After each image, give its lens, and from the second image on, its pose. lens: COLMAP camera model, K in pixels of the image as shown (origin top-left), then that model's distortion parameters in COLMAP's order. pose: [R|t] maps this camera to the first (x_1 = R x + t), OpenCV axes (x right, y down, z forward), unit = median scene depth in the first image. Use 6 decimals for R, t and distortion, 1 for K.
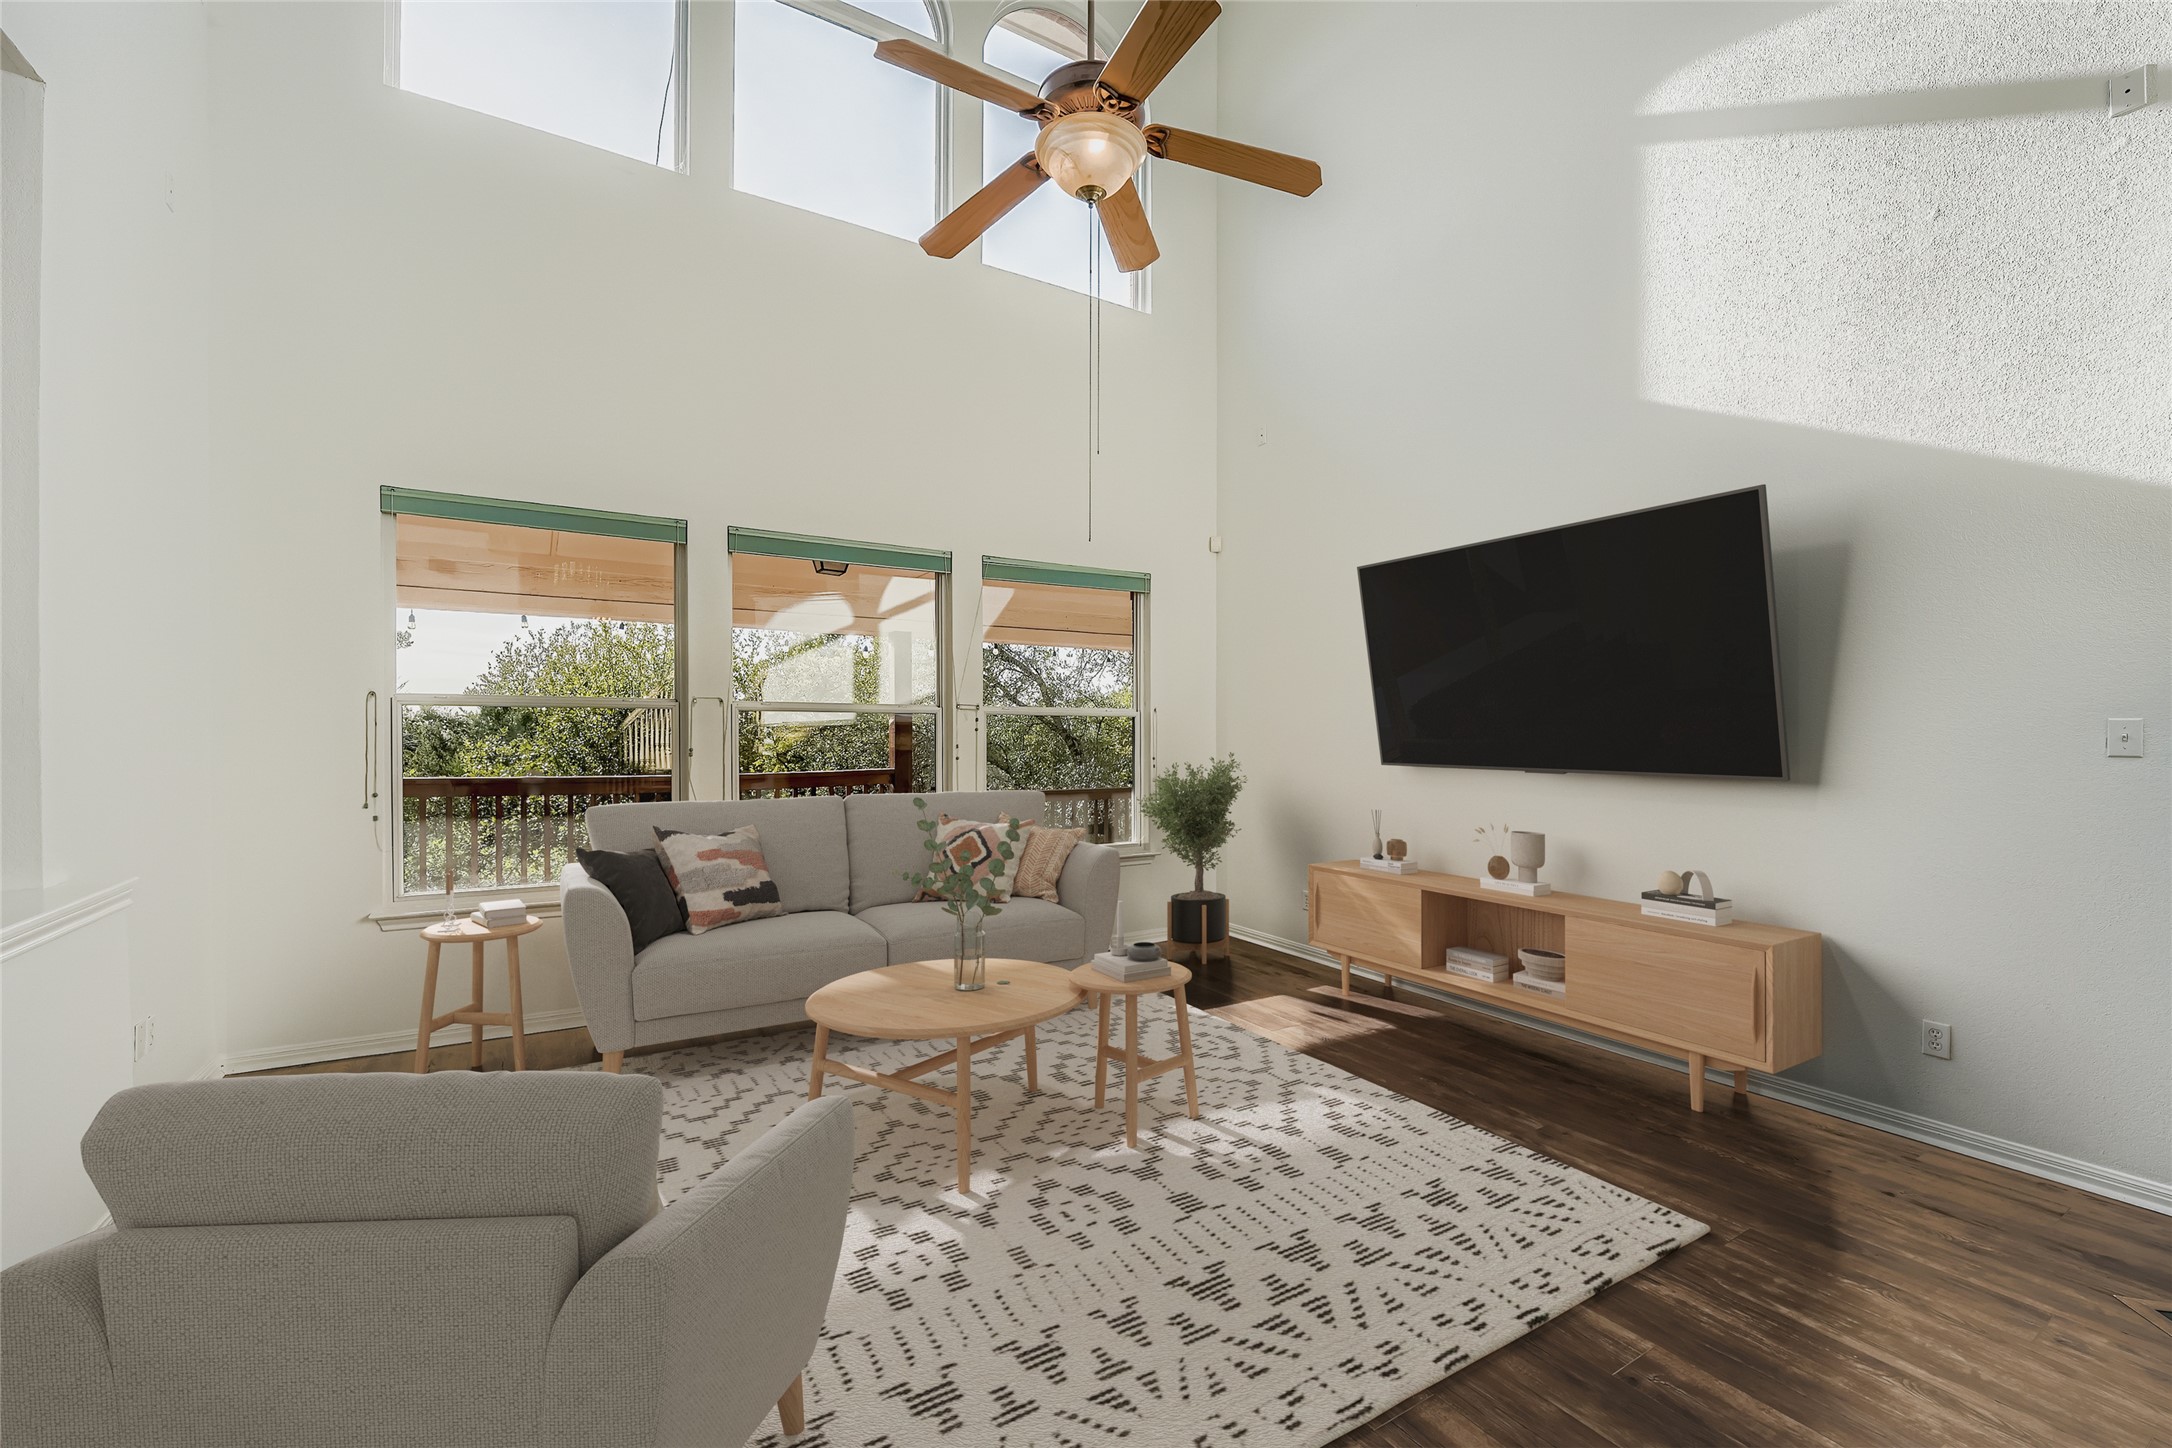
lens RADIAL K [[903.2, 0, 1078.8], [0, 903.2, 767.6], [0, 0, 1]] dist [-0.001076, 0.003553]
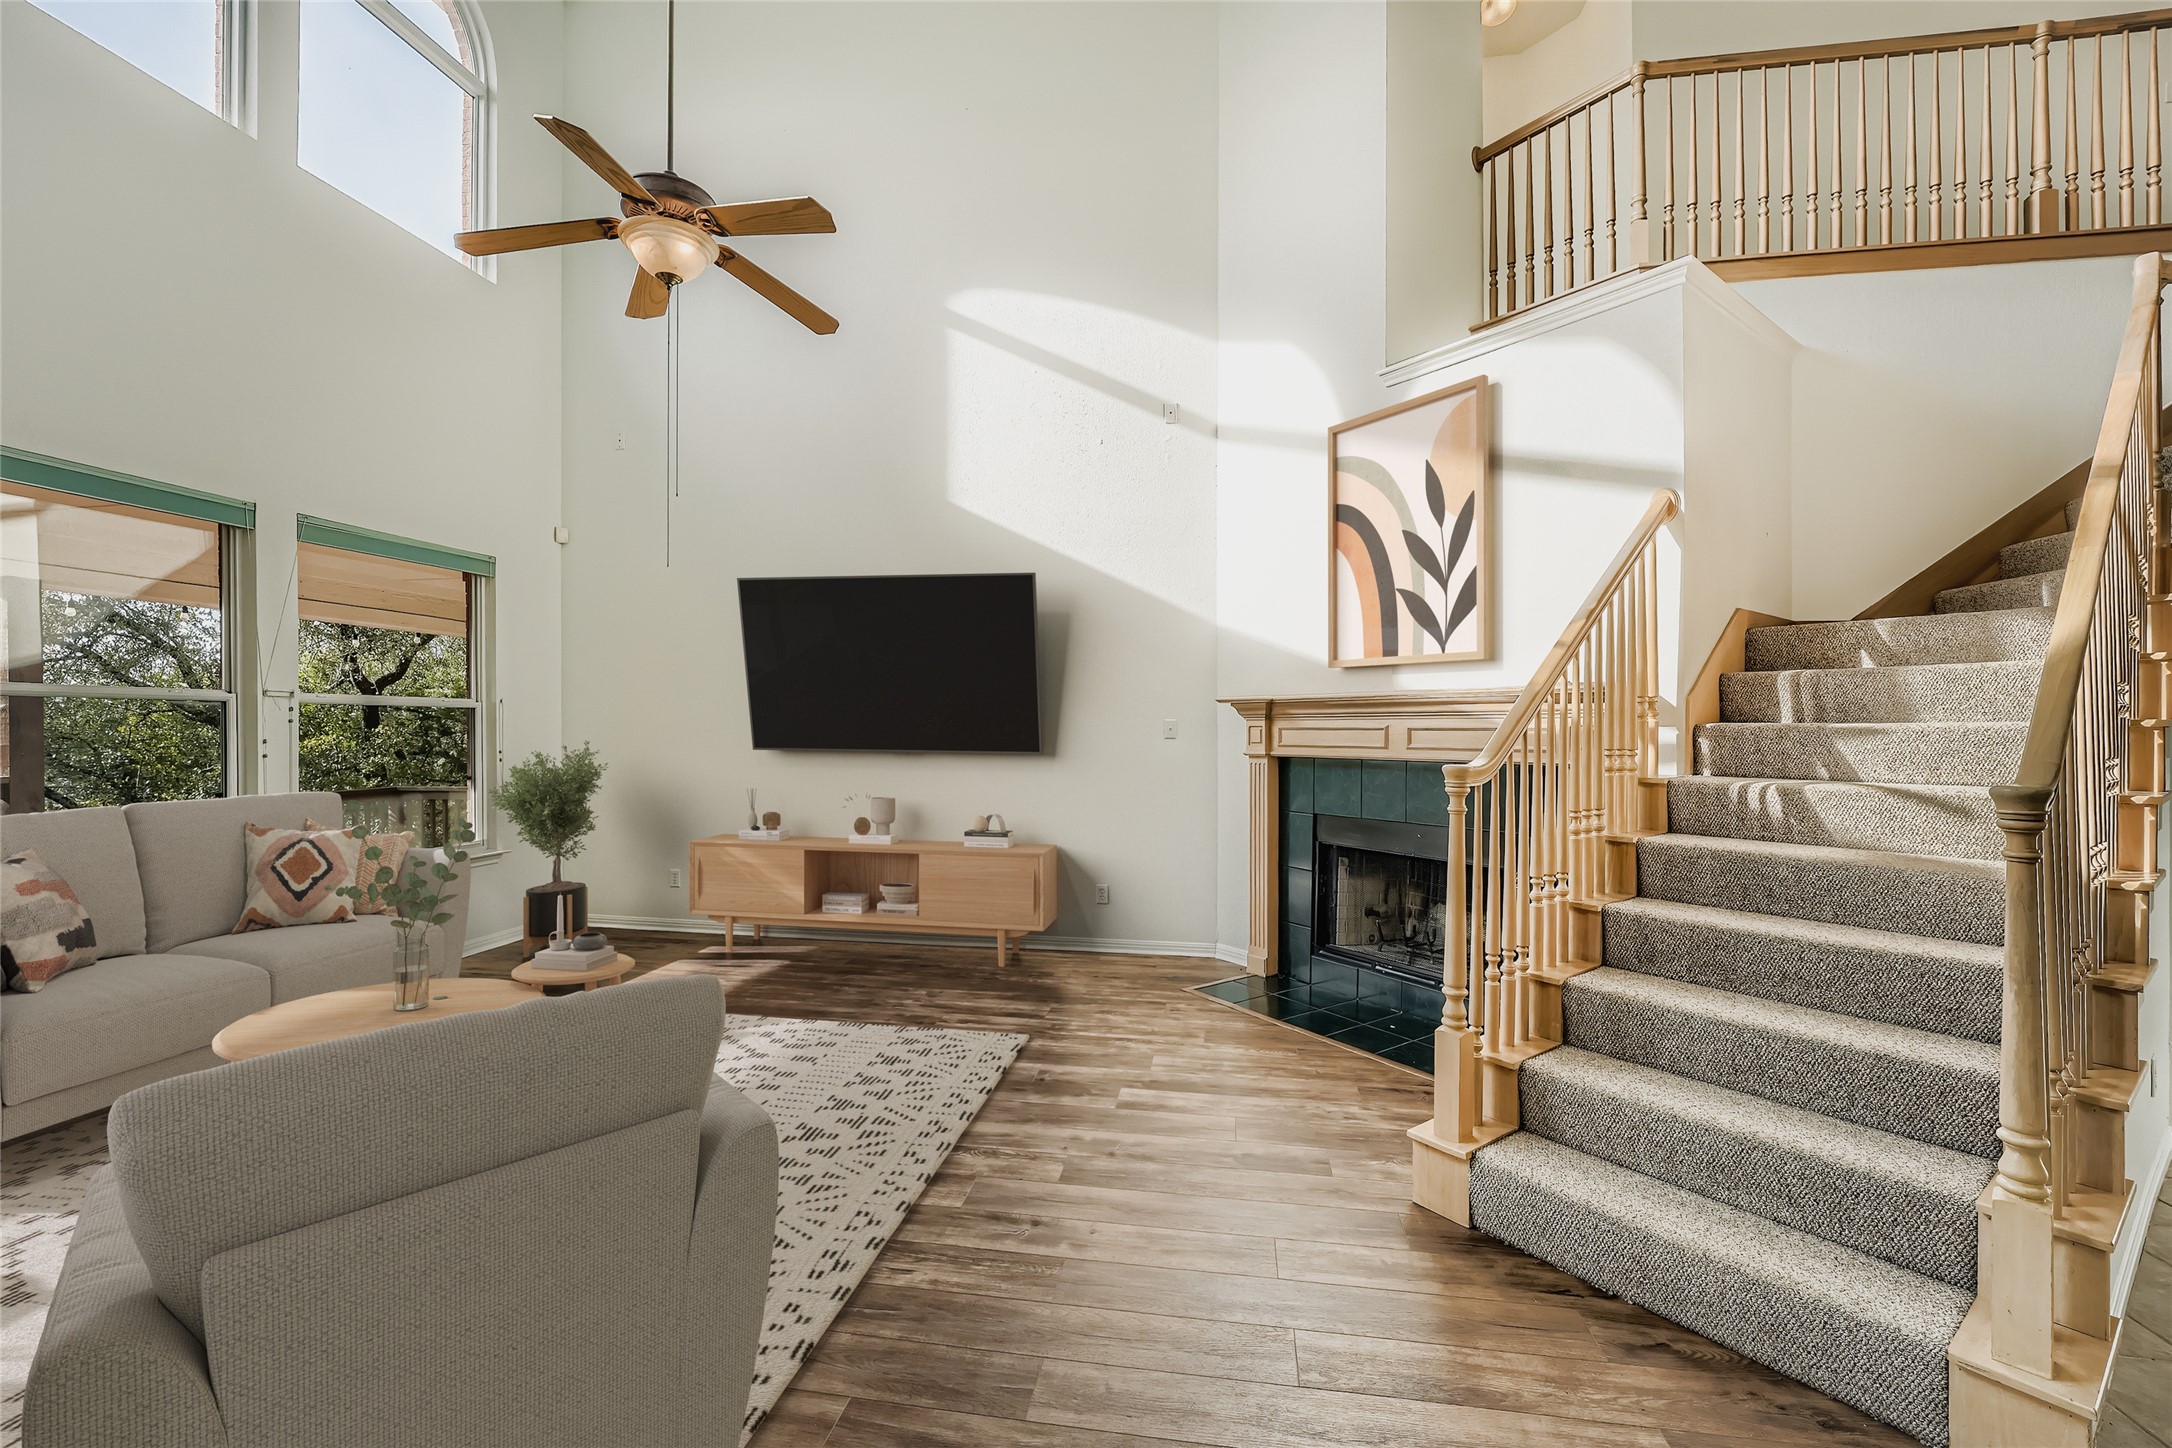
lens RADIAL K [[1155.3, 0, 1035.8], [0, 1155.3, 732.4], [0, 0, 1]] dist [-0.095098, 0.000028]
pose [[0.661822, -0.015348, 0.749504, -0.623679], [0.033637, 0.999391, -0.009236, 0.002751], [-0.748906, 0.031324, 0.661935, -0.273181]]
